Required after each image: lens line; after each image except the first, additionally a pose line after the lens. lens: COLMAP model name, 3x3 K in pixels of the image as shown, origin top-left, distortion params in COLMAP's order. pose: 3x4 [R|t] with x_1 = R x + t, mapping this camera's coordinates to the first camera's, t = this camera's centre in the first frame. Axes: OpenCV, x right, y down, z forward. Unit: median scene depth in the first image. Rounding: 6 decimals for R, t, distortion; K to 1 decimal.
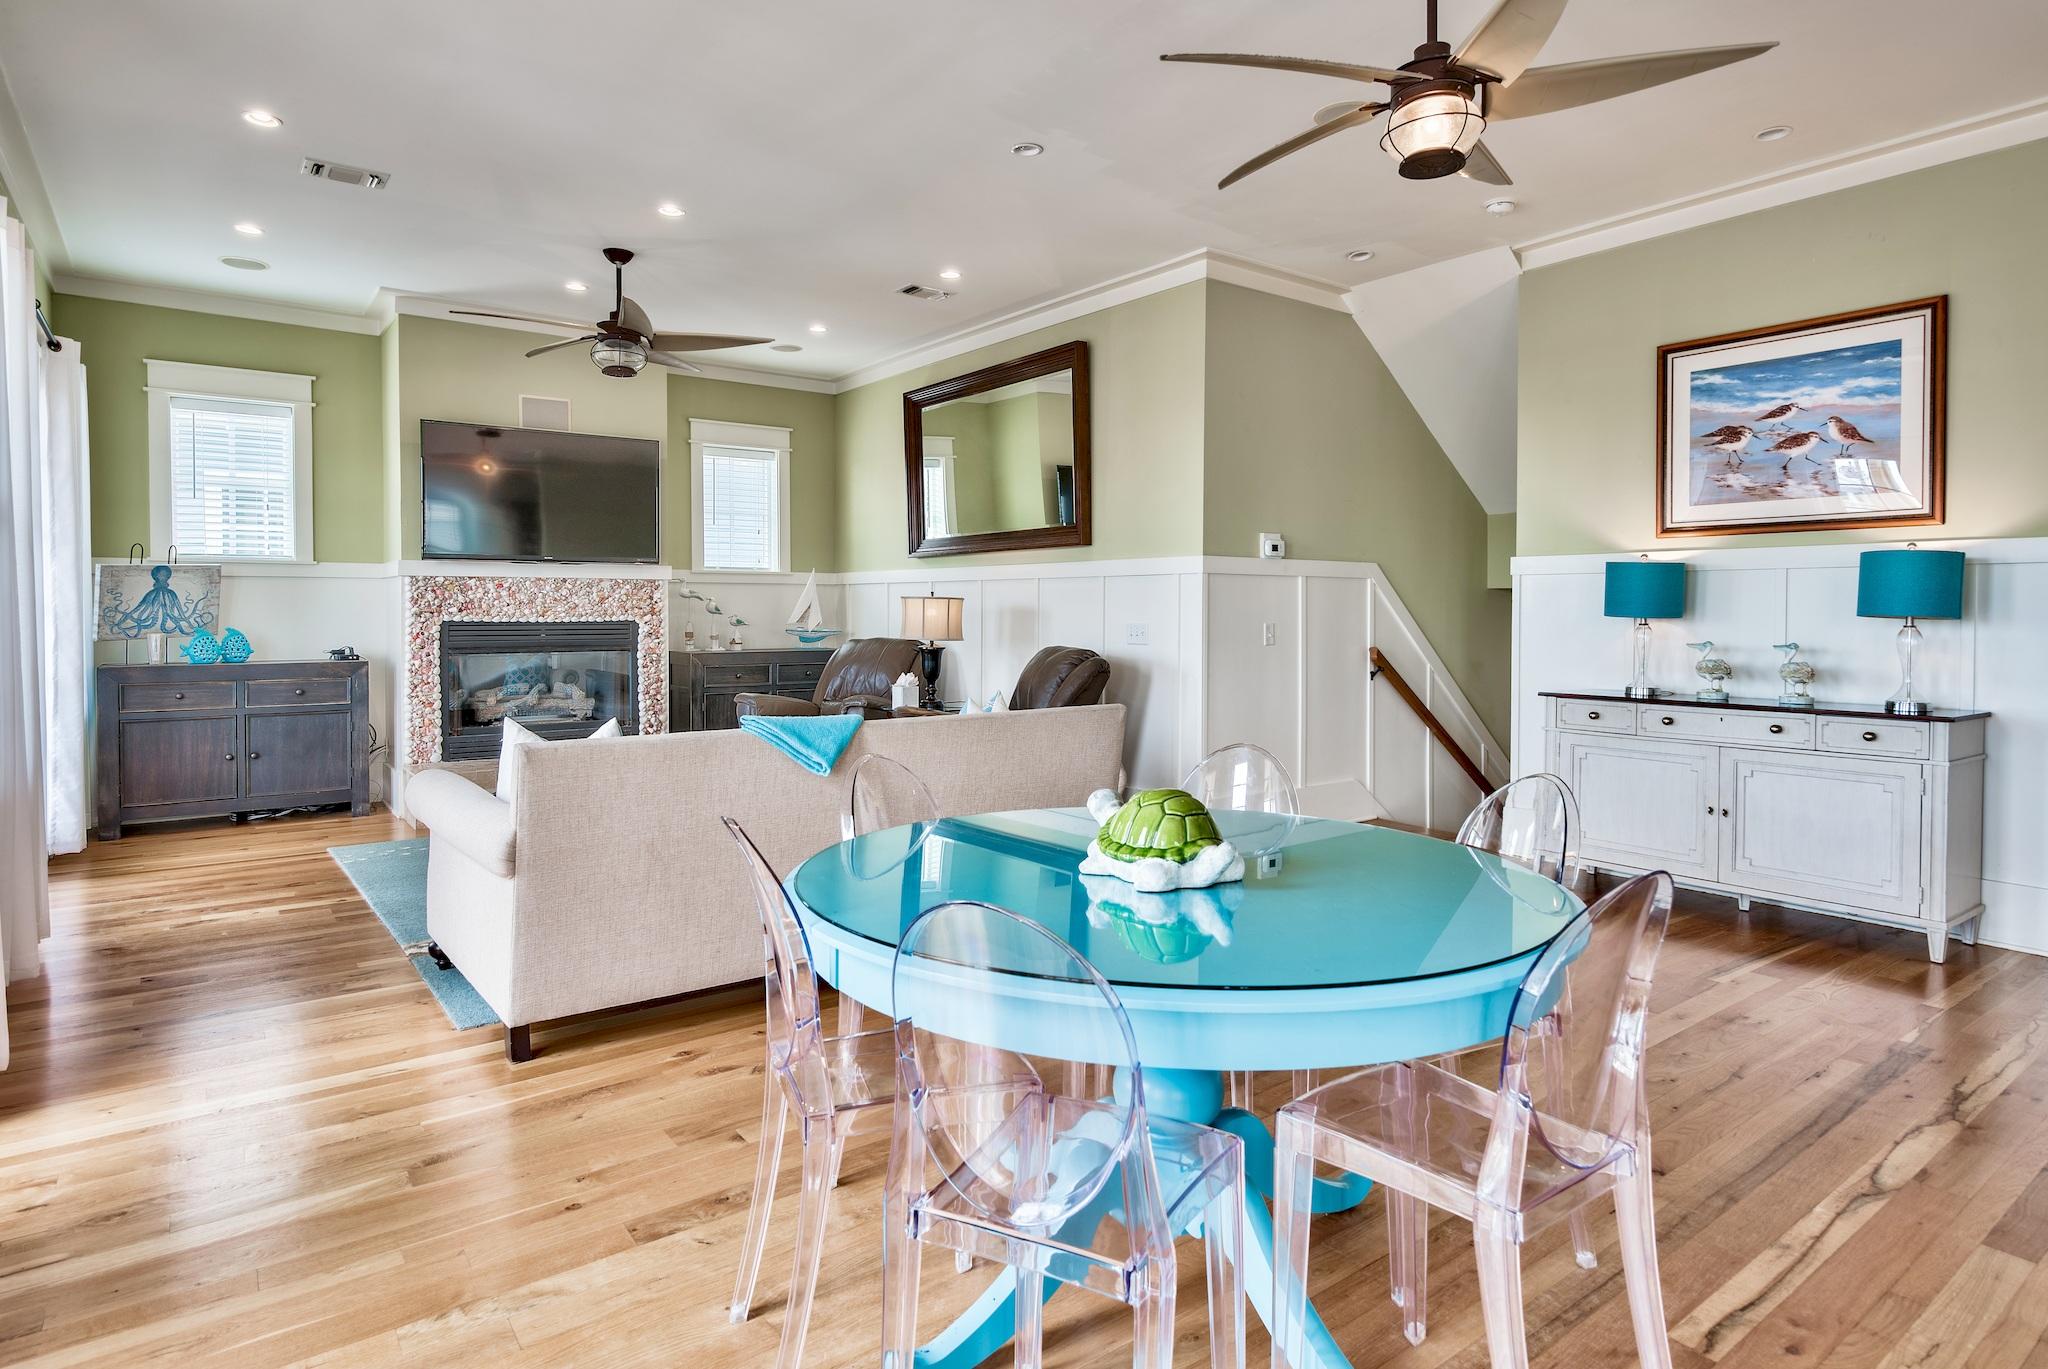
lens RADIAL K [[1078.2, 0, 996.3], [0, 1078.2, 618.3], [0, 0, 1]] dist [-0.017206, 0.006211]
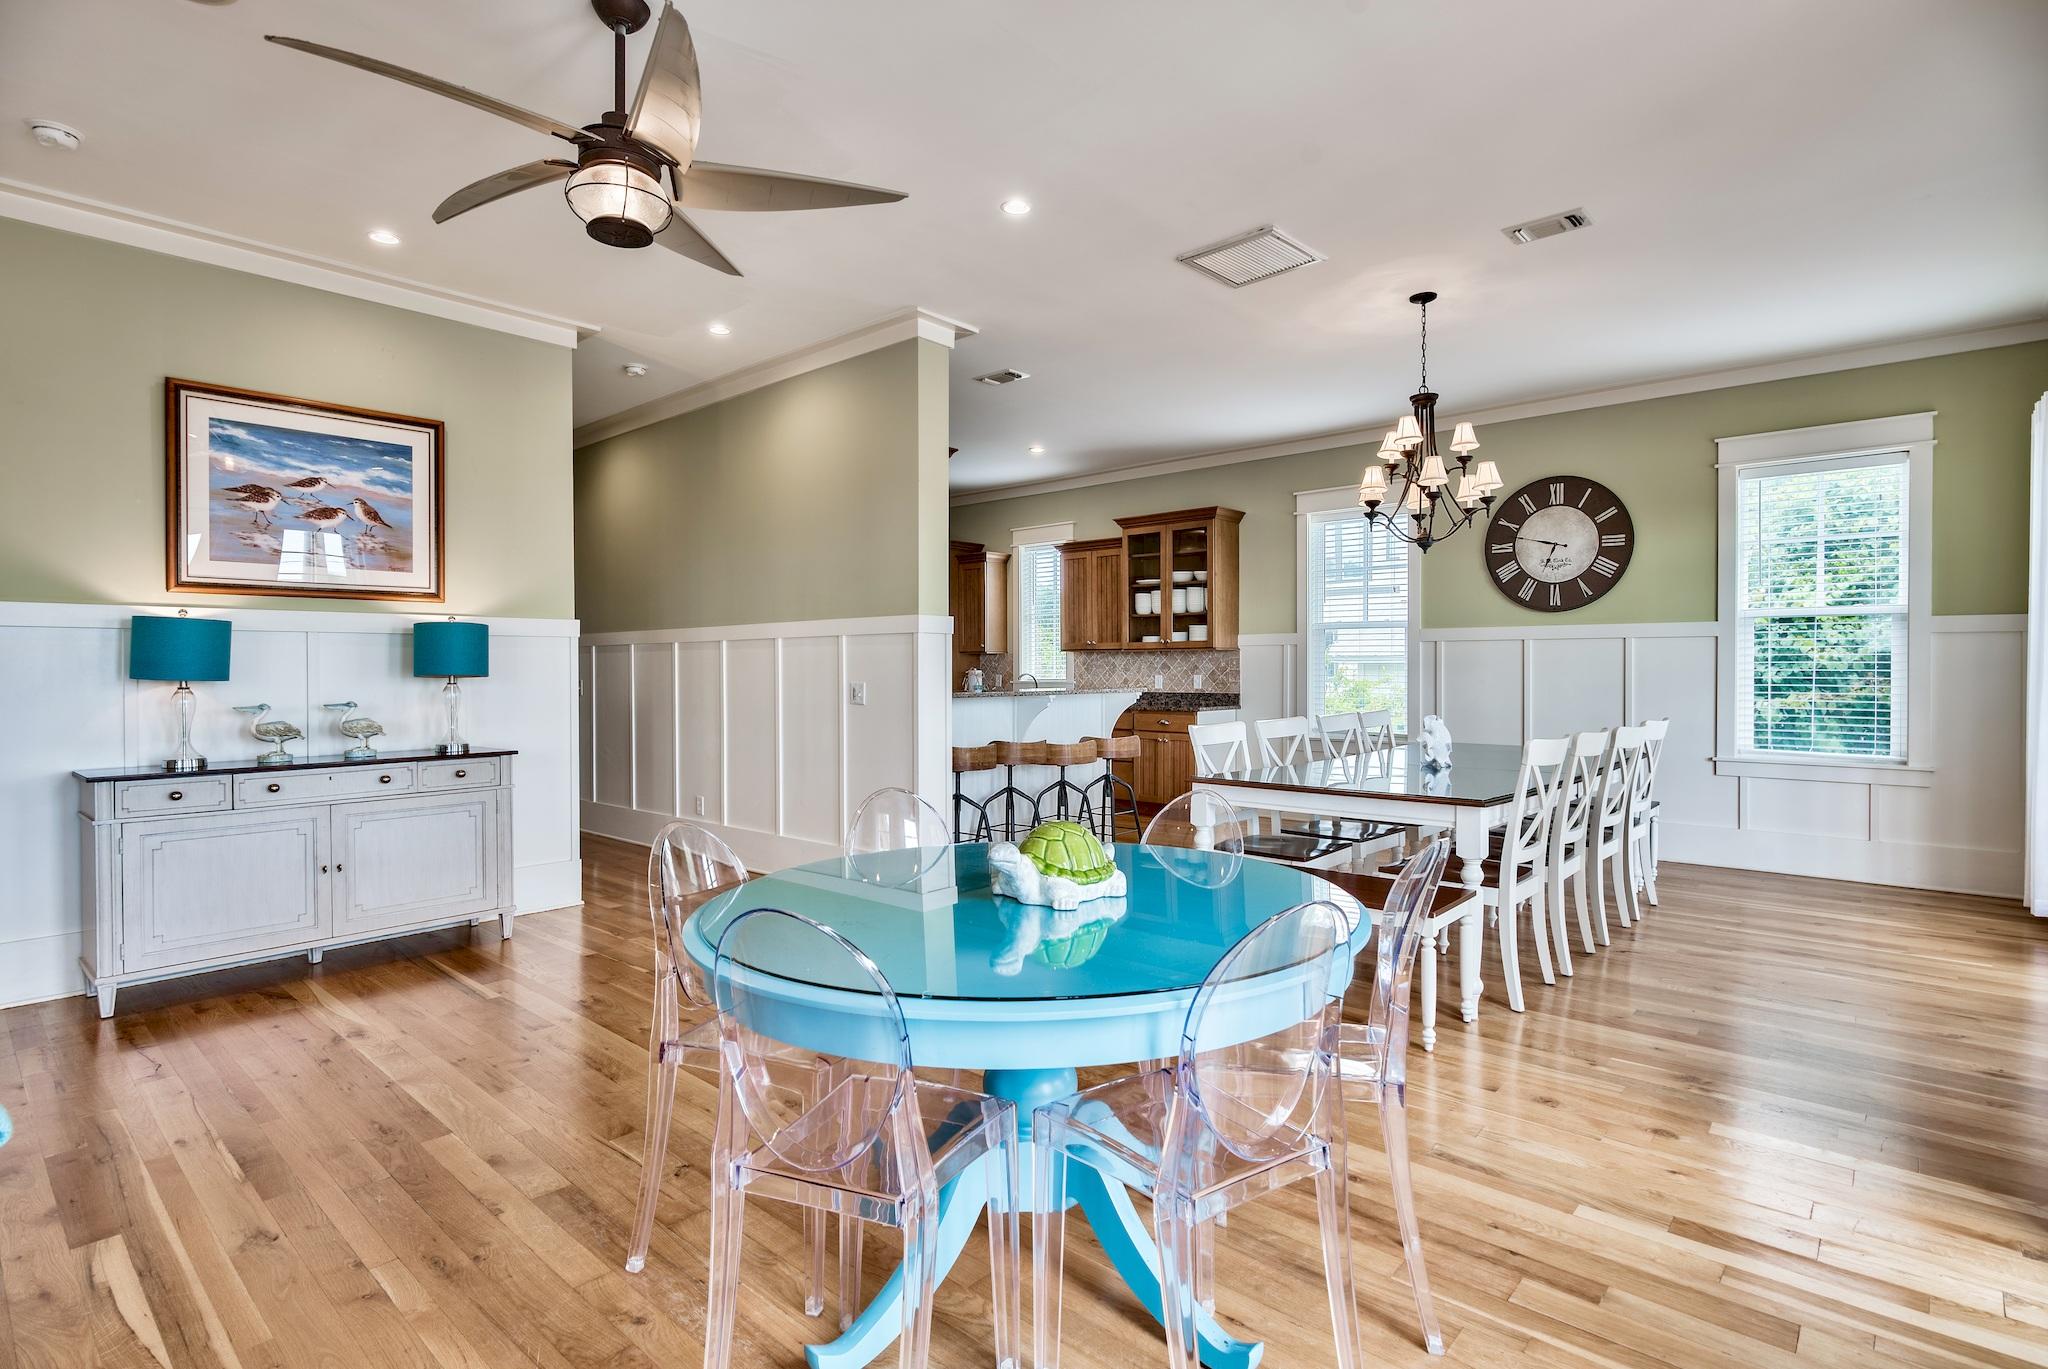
lens RADIAL K [[1008.4, 0, 1032.8], [0, 1008.4, 672.6], [0, 0, 1]] dist [0.000135, -0.000547]
pose [[-0.213265, -0.003317, 0.976989, -0.273214], [0.015780, 0.999852, 0.006840, -0.001655], [-0.976867, 0.016876, -0.213181, 0.367811]]
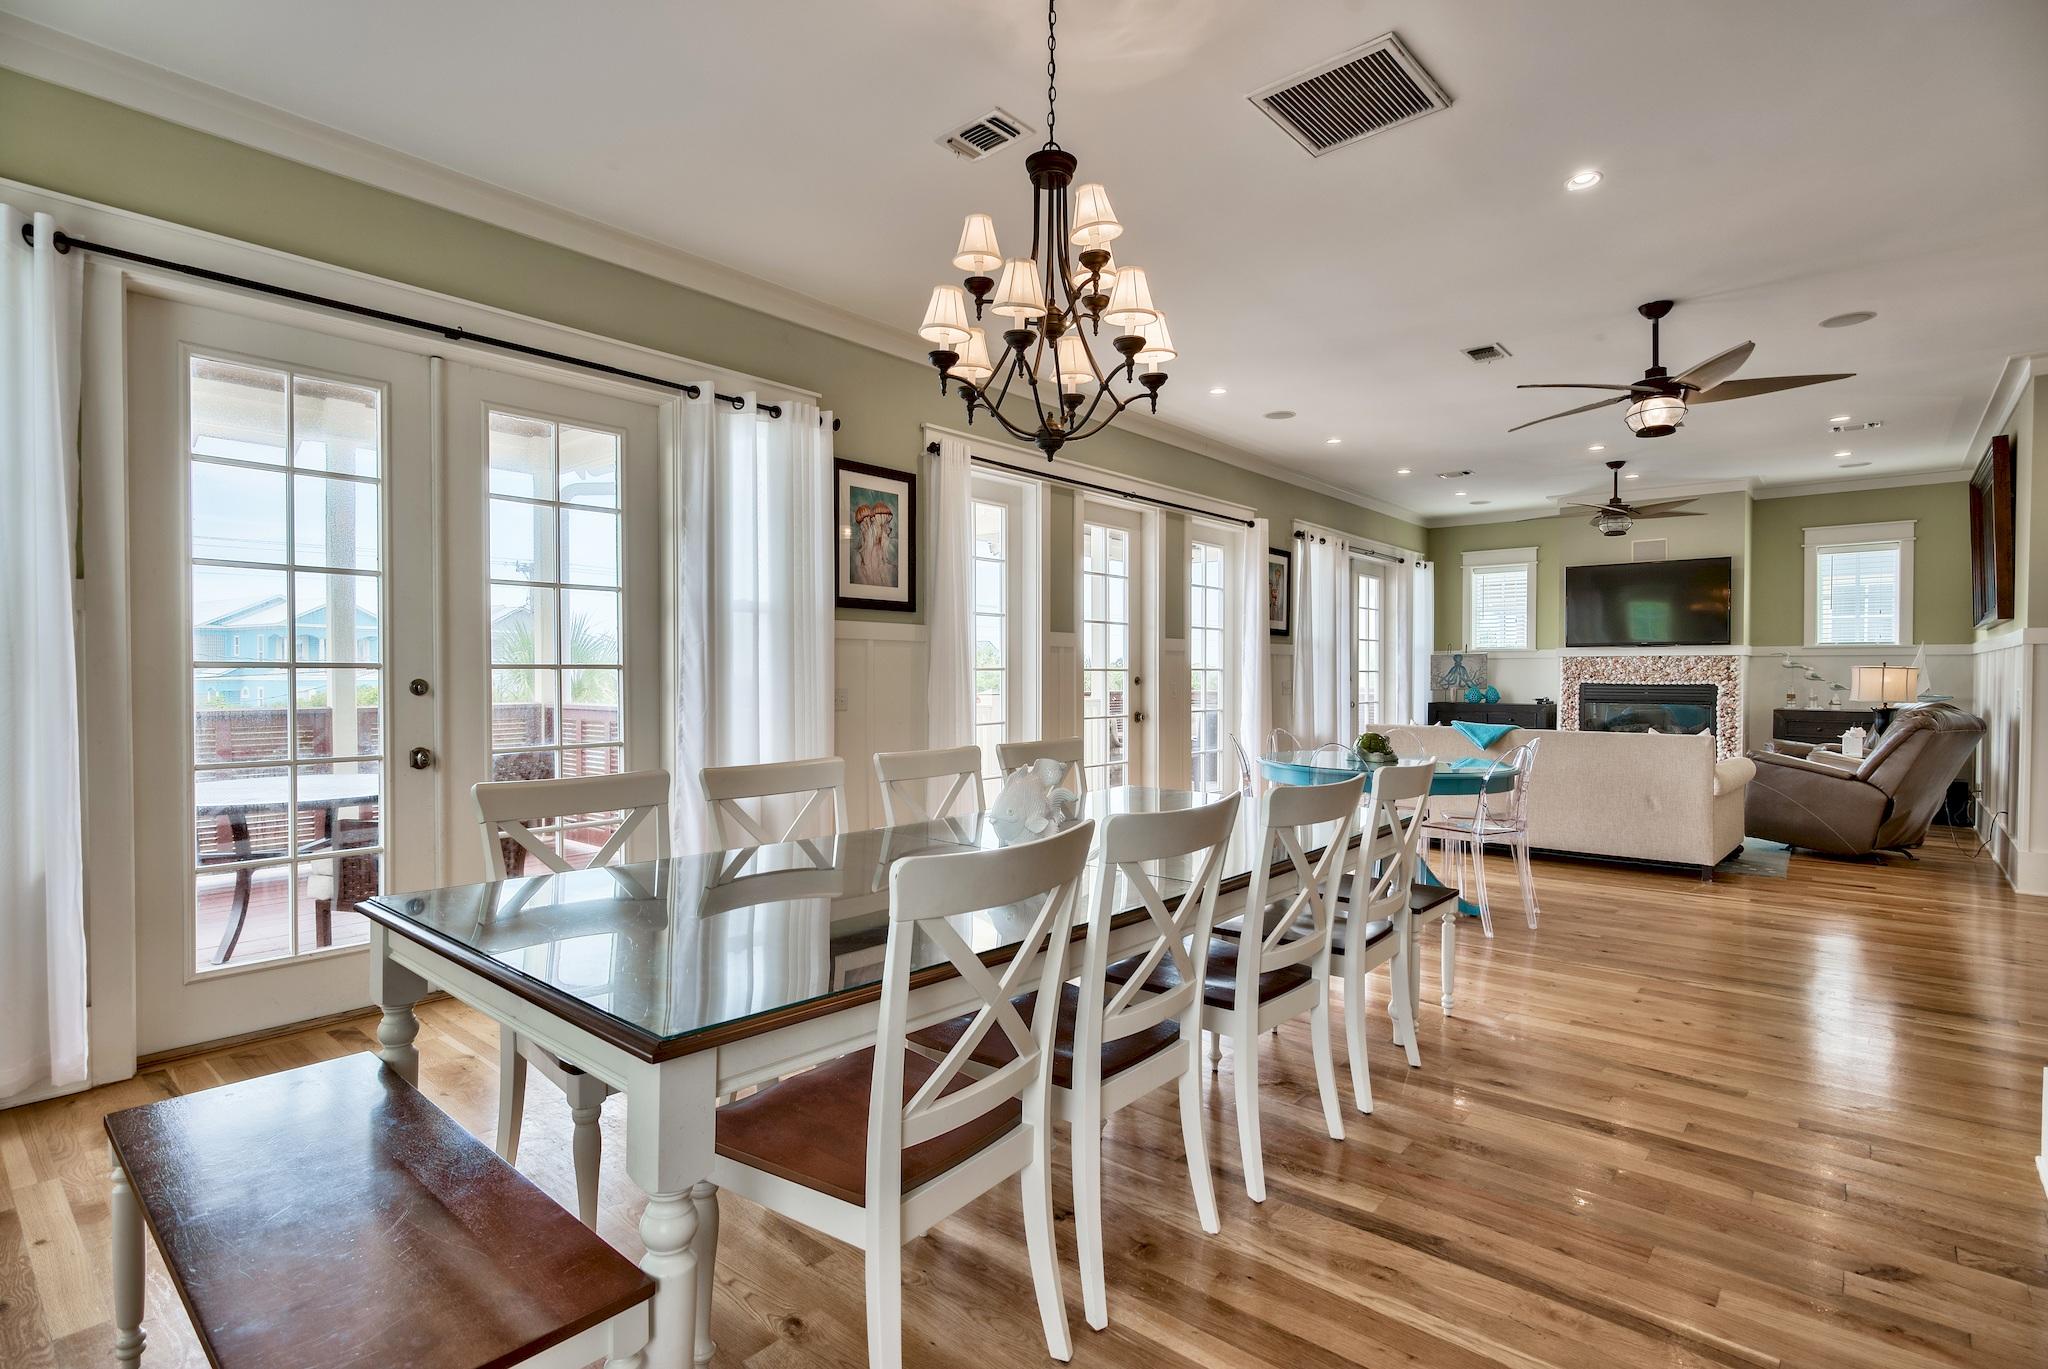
lens RADIAL K [[1008.4, 0, 1029.5], [0, 1008.4, 685.3], [0, 0, 1]] dist [0.000135, -0.000547]
pose [[0.226862, 0.014193, -0.973823, 0.838828], [-0.011386, 0.999864, 0.011920, -0.002384], [0.973860, 0.008384, 0.226993, -0.205764]]
